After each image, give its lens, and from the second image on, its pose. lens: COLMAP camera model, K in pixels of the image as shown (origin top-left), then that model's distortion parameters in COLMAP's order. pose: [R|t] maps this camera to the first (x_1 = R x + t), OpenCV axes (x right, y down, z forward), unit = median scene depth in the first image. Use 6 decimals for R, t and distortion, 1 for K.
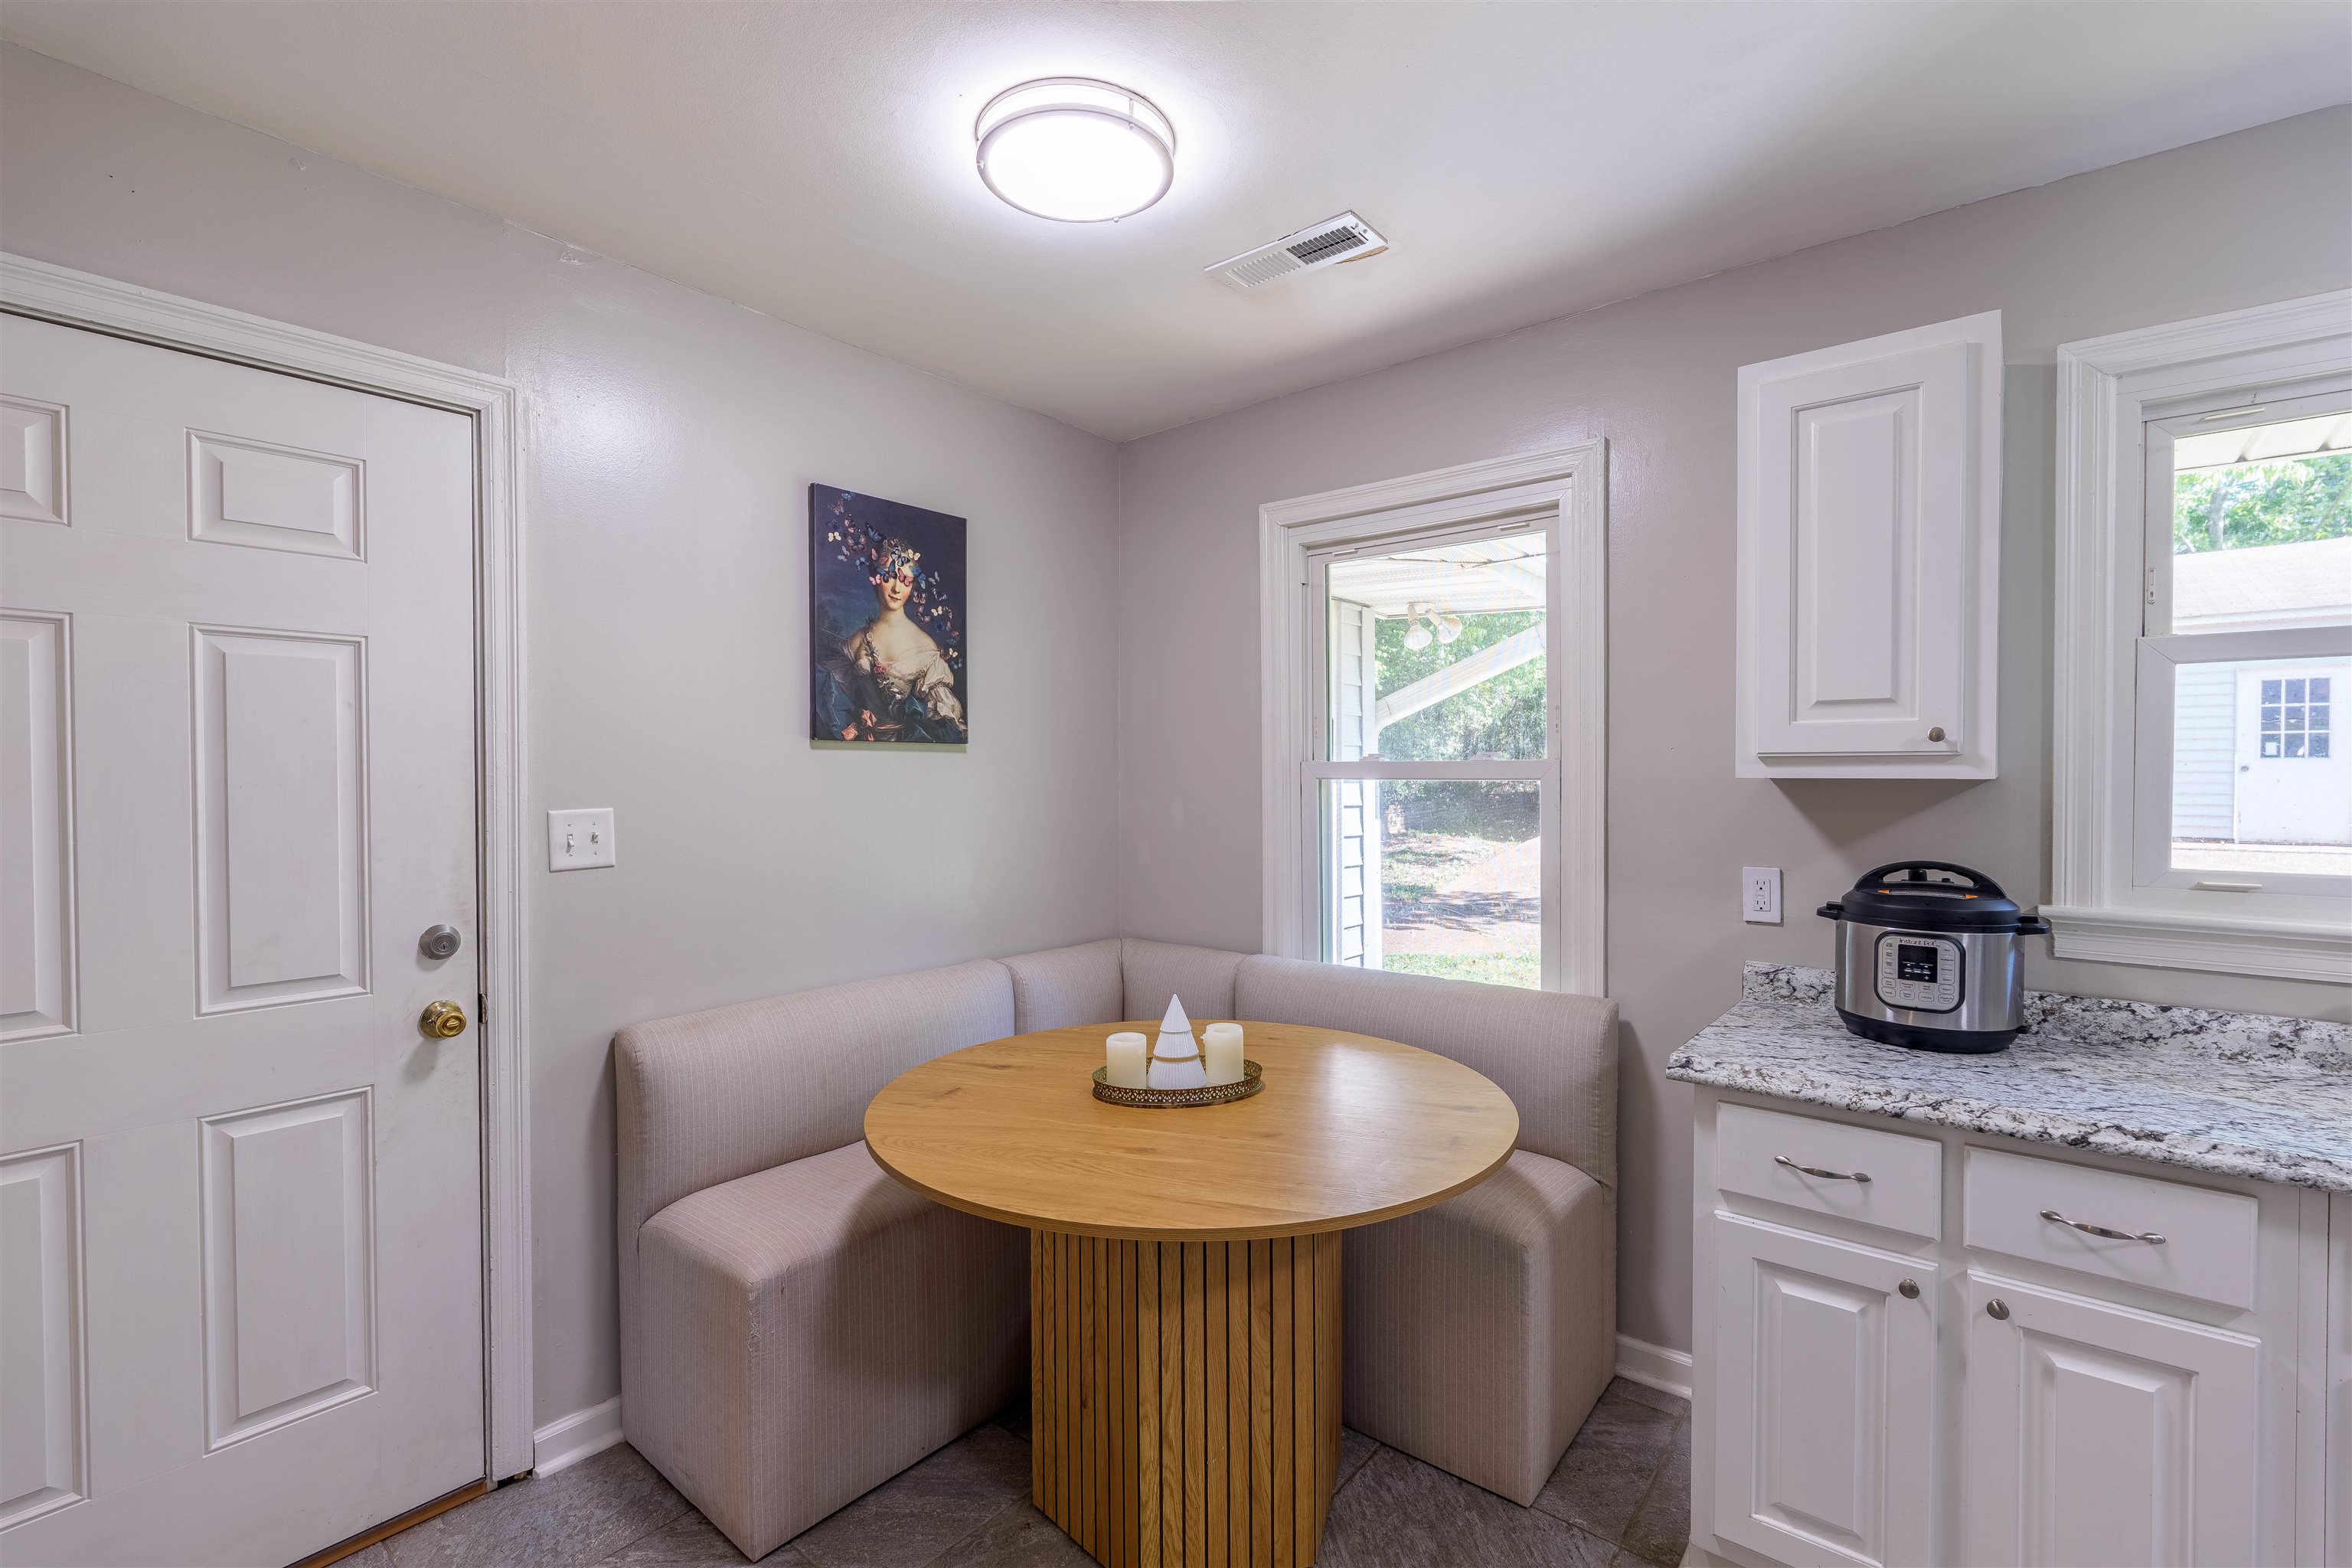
lens RADIAL K [[1033.1, 0, 1176.5], [0, 1033.1, 787.5], [0, 0, 1]] dist [-0.001716, 0.000213]
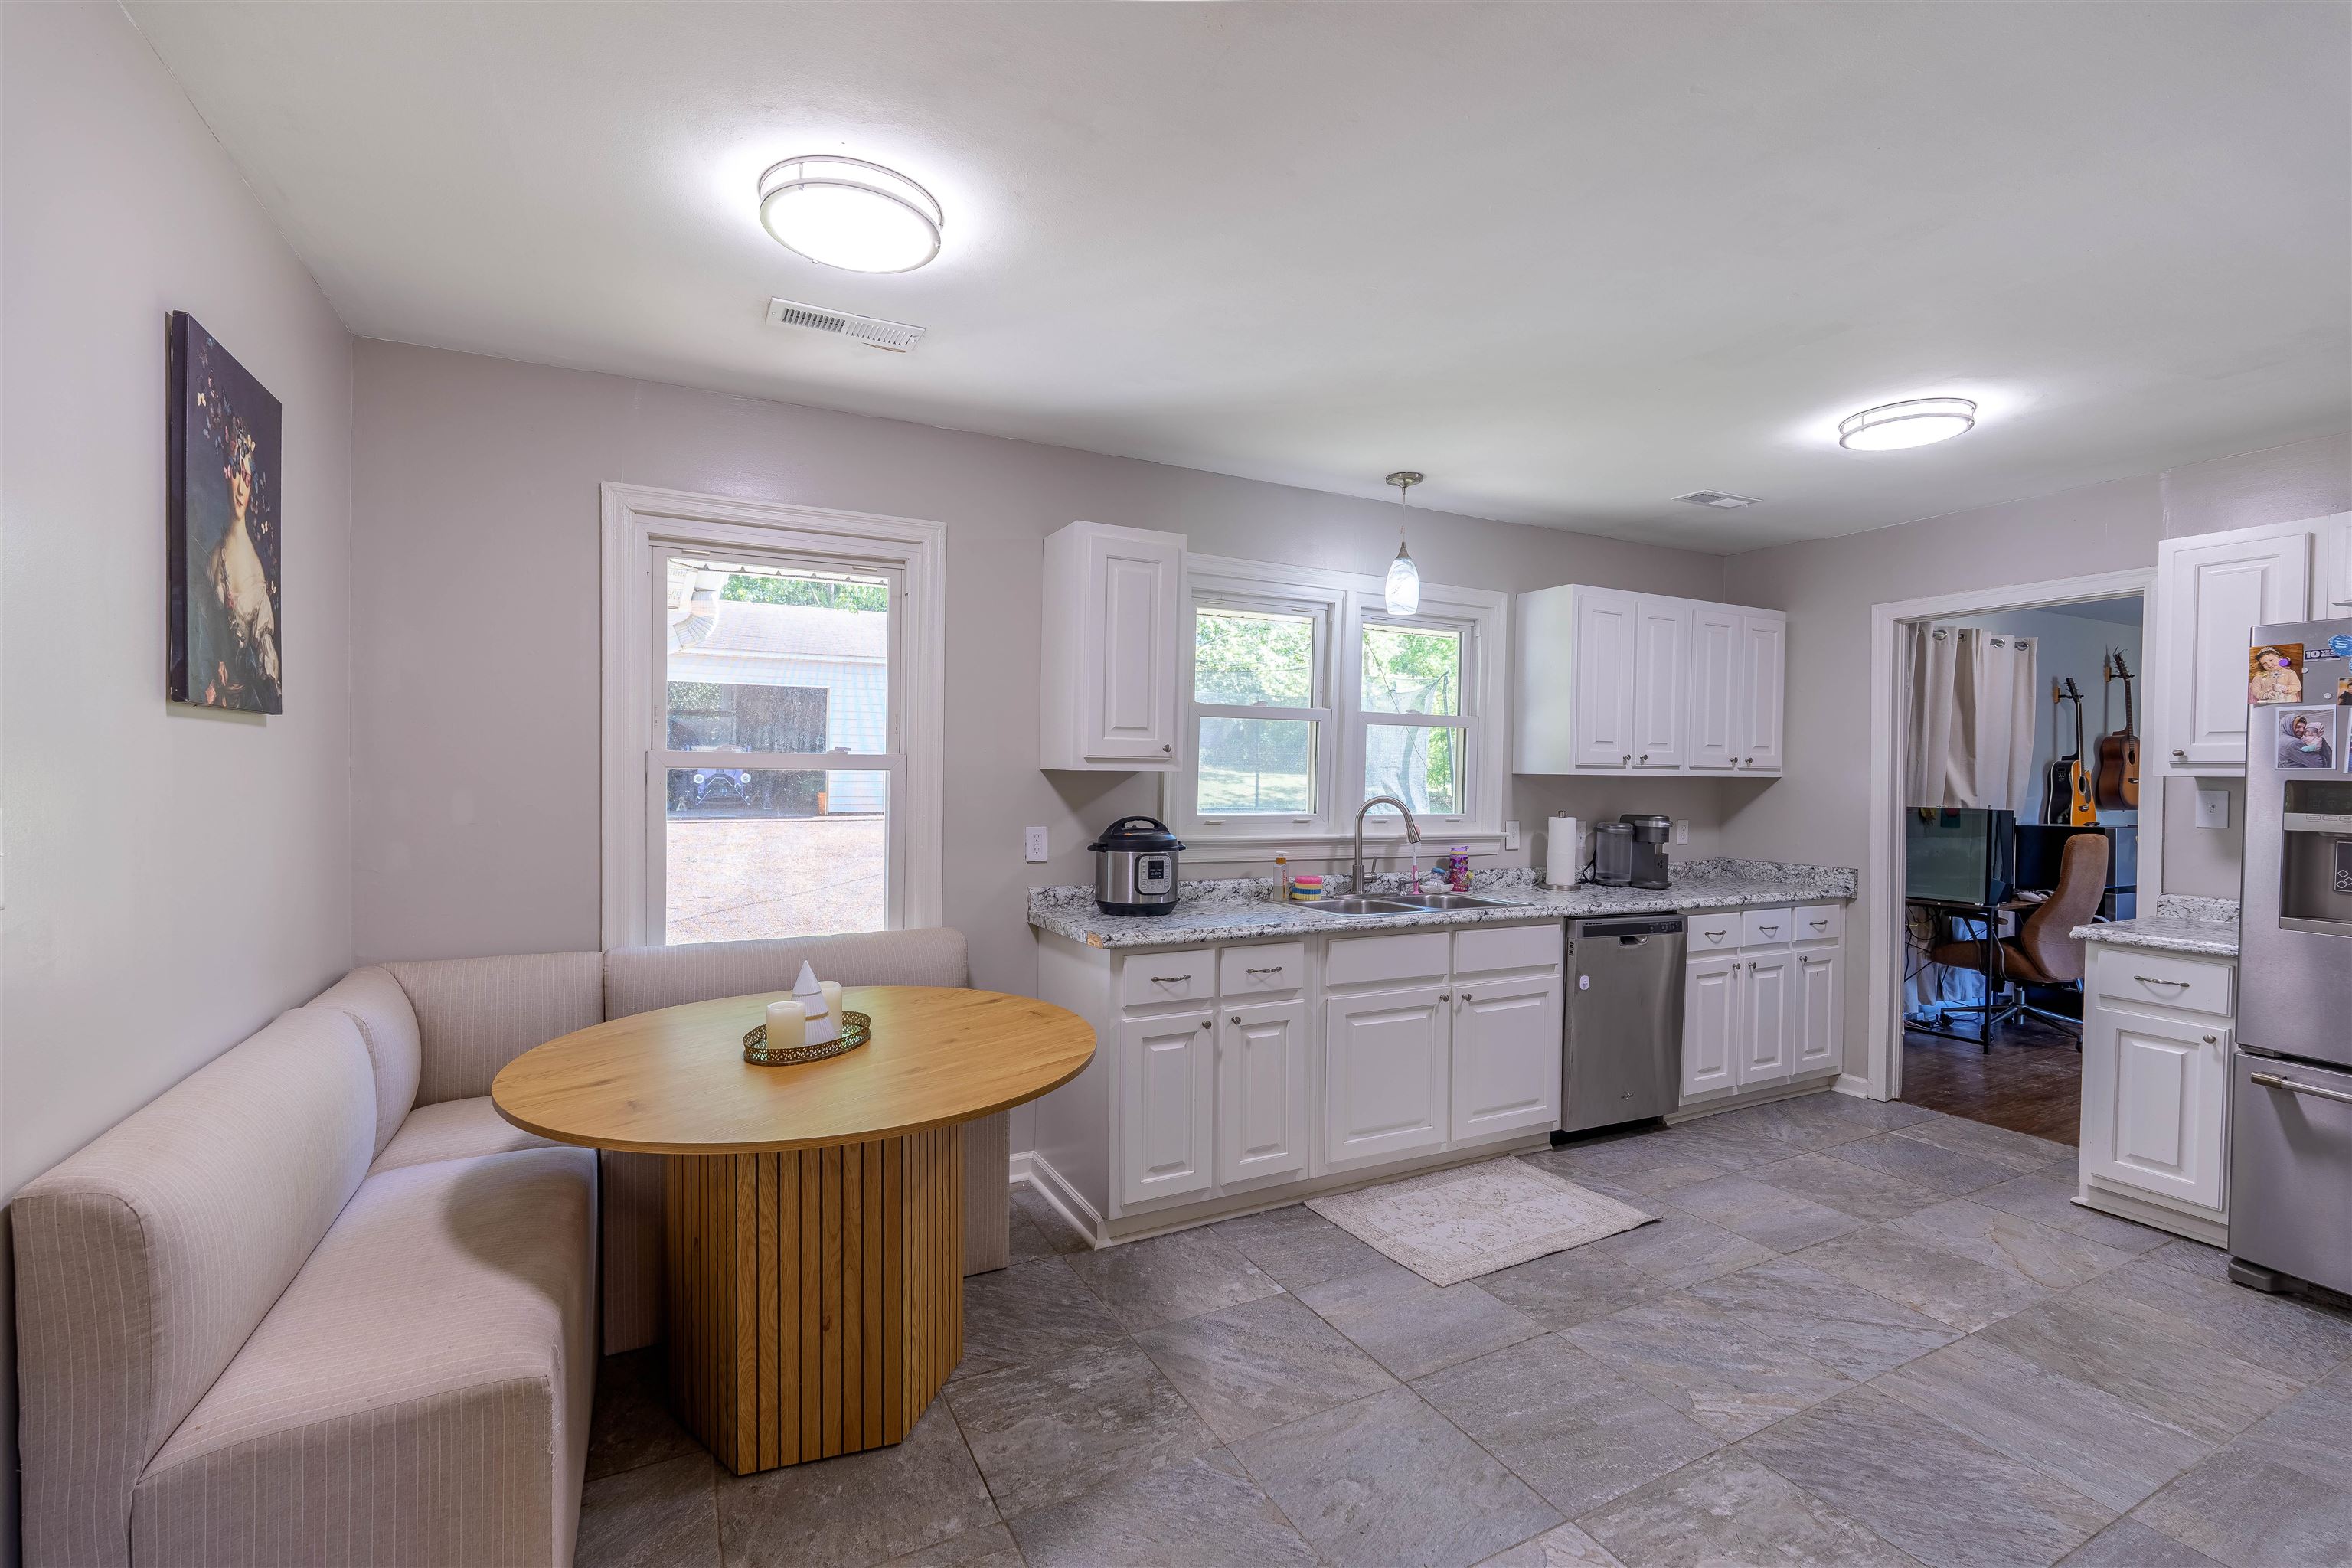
lens RADIAL K [[1033.1, 0, 1173.0], [0, 1033.1, 785.4], [0, 0, 1]] dist [-0.001716, 0.000213]
pose [[0.398967, -0.007430, 0.916935, -0.788810], [-0.000317, 0.999966, 0.008241, 0.001722], [-0.916965, -0.003578, 0.398951, 0.175336]]
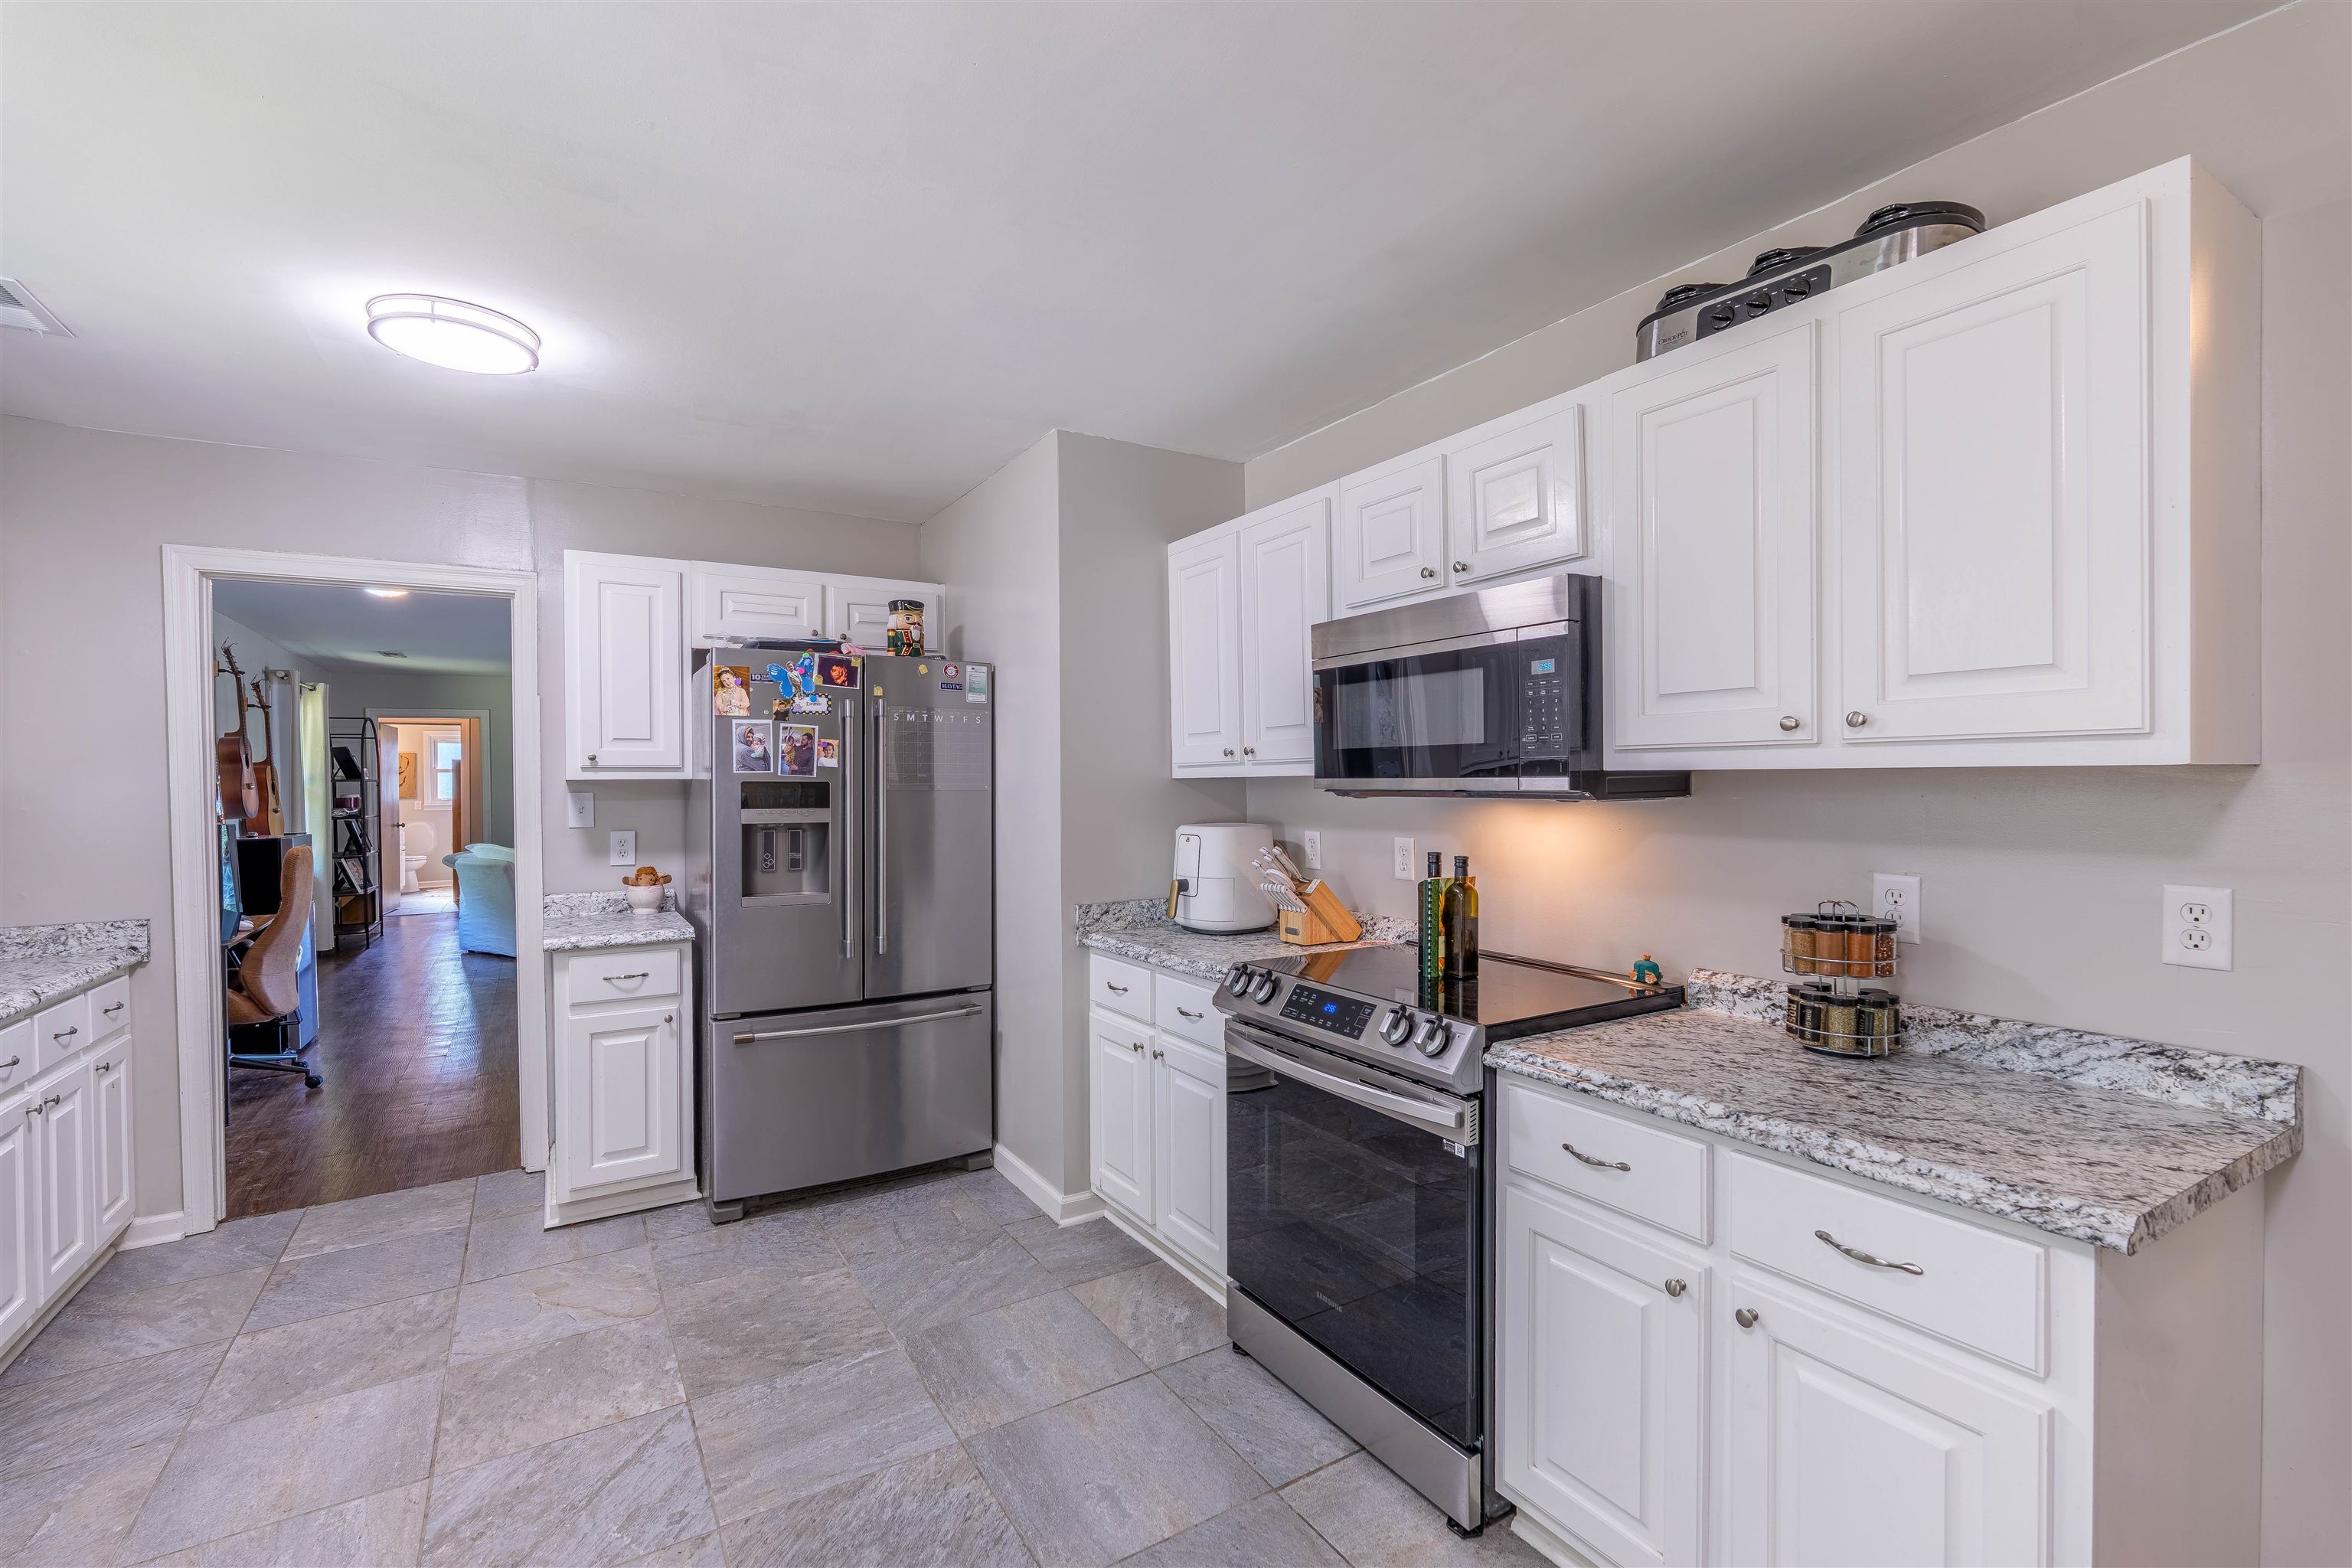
lens RADIAL K [[1033.1, 0, 1184.0], [0, 1033.1, 774.7], [0, 0, 1]] dist [-0.001716, 0.000213]
pose [[-0.944252, 0.010564, 0.329055, -0.200128], [0.014719, 0.999840, 0.010139, -0.009840], [-0.328895, 0.014417, -0.944256, 0.624109]]
